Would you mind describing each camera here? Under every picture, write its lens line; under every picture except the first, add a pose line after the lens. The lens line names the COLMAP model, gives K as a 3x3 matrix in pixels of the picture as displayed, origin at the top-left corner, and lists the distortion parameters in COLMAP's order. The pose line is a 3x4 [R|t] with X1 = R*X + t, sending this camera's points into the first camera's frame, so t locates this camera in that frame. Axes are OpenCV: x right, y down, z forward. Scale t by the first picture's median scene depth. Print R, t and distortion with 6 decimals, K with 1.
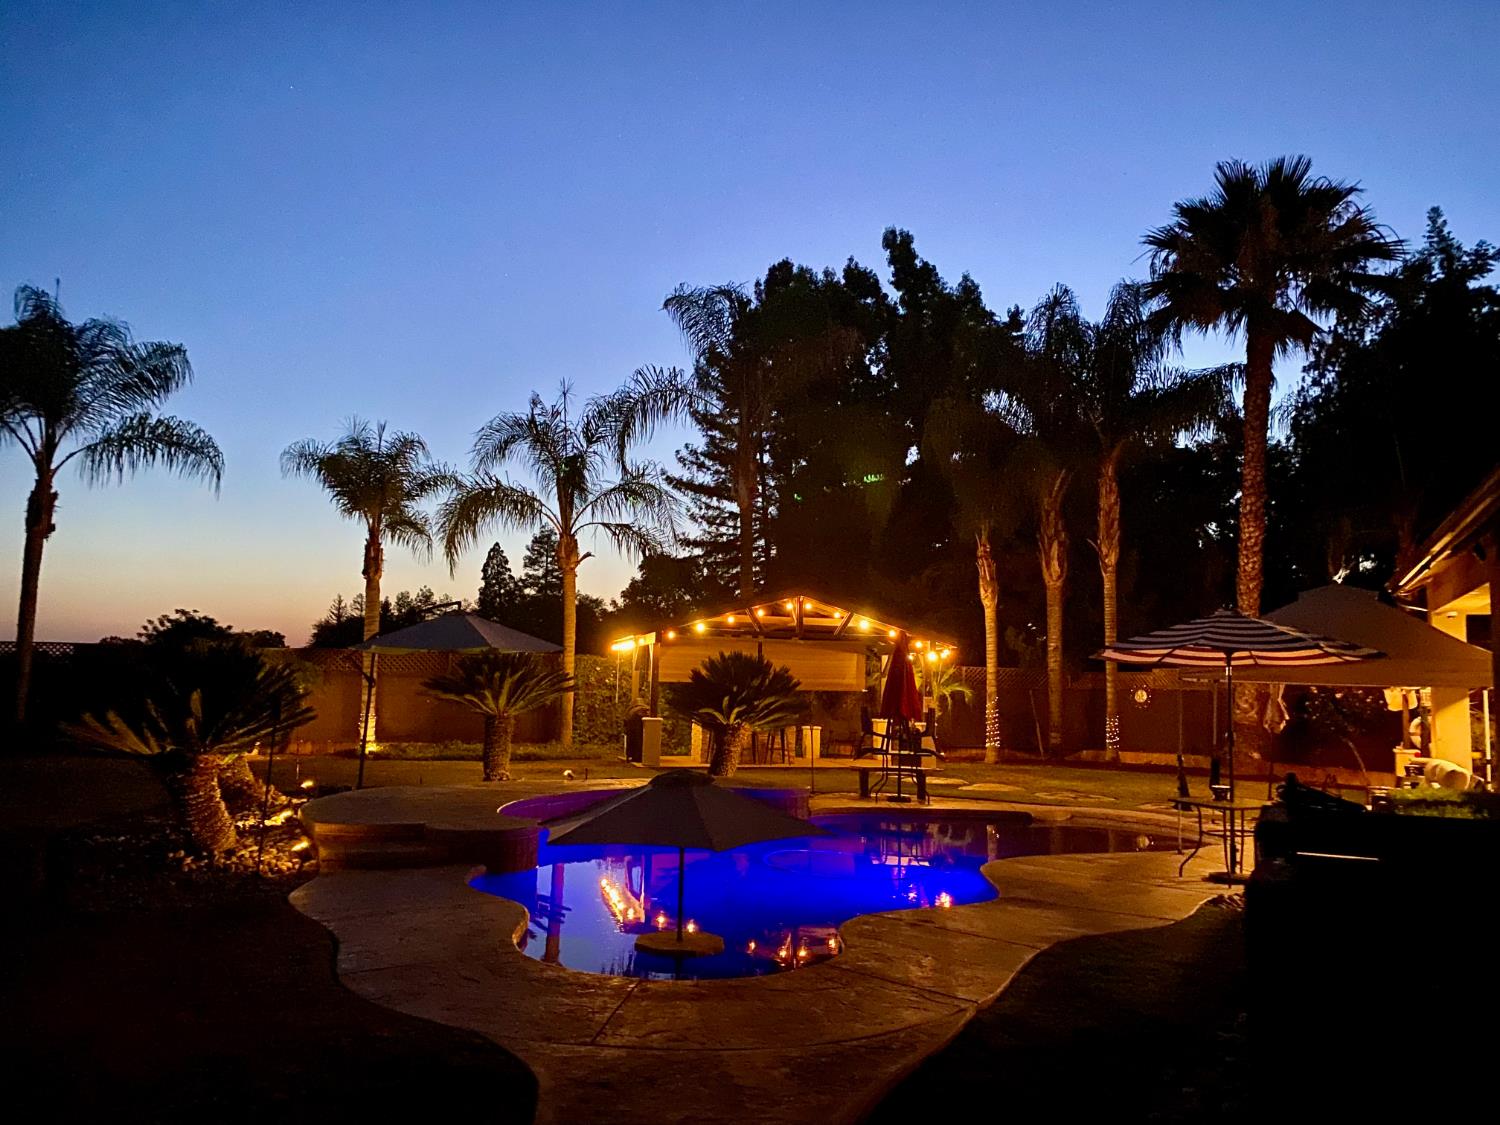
lens RADIAL K [[1131.0, 0, 744.7], [0, 1131.0, 557.4], [0, 0, 1]] dist [0.093824, -0.158154]
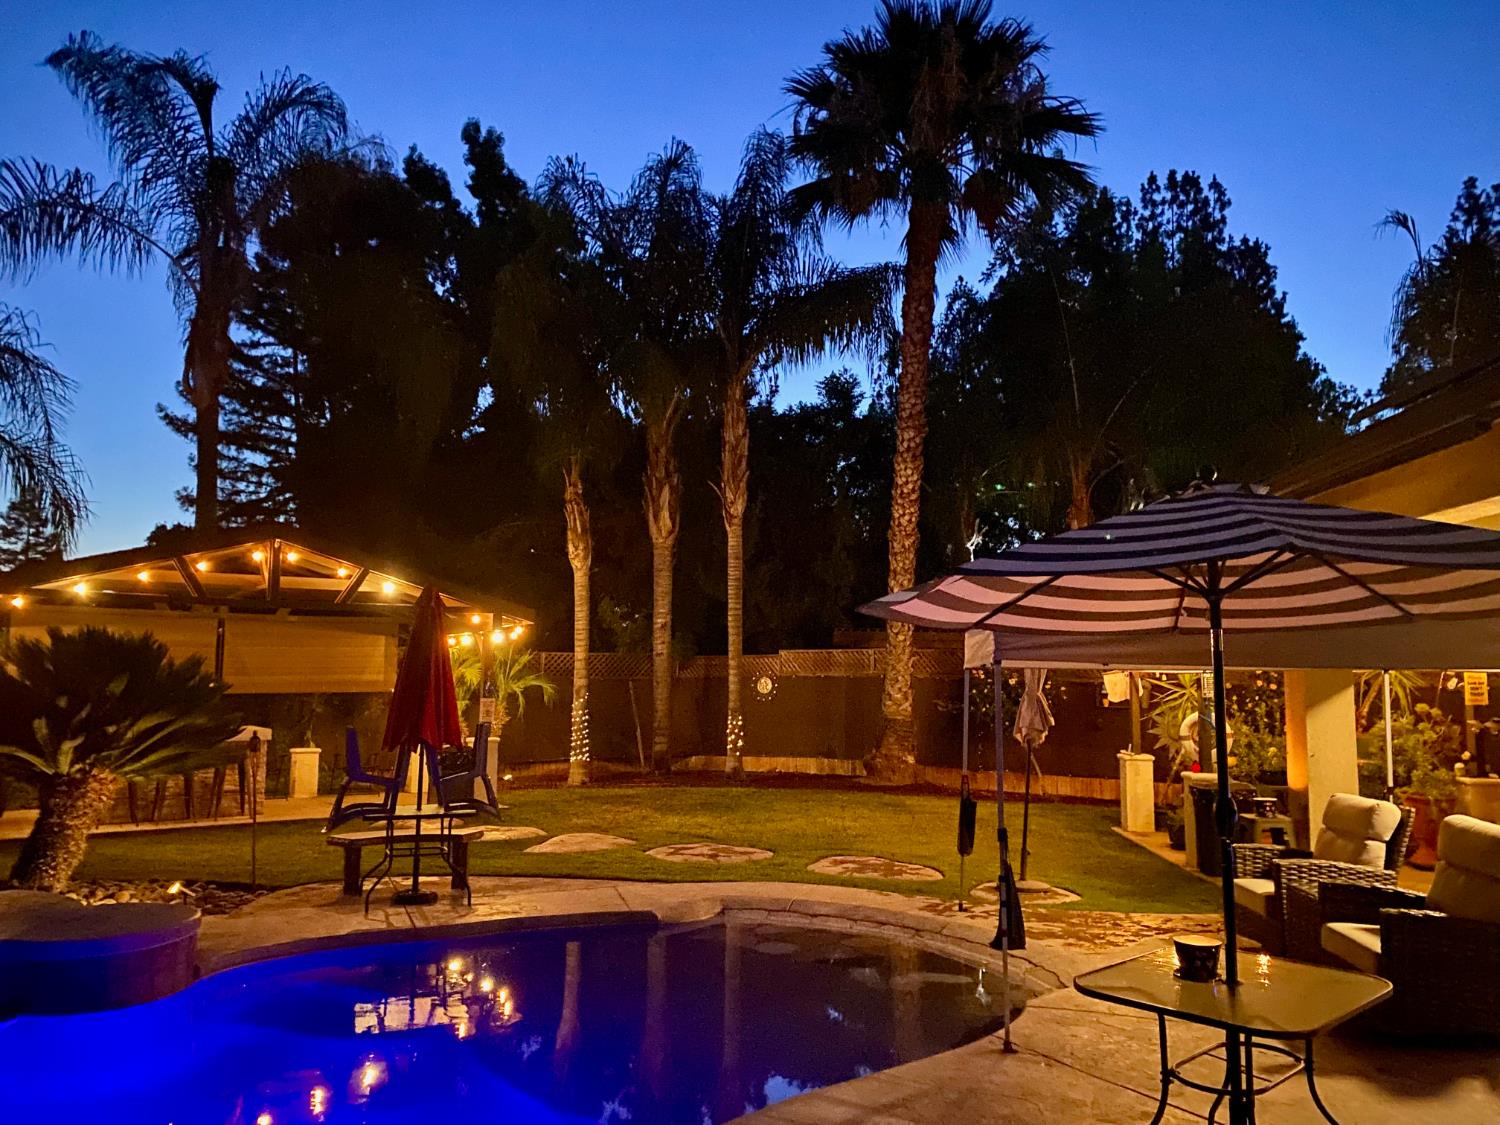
lens RADIAL K [[1131.0, 0, 744.7], [0, 1131.0, 557.4], [0, 0, 1]] dist [0.093824, -0.158154]
pose [[0.934423, 0.017195, 0.355750, 0.056899], [-0.020466, 0.999776, 0.005433, 0.030356], [-0.355577, -0.012357, 0.934565, 0.290507]]
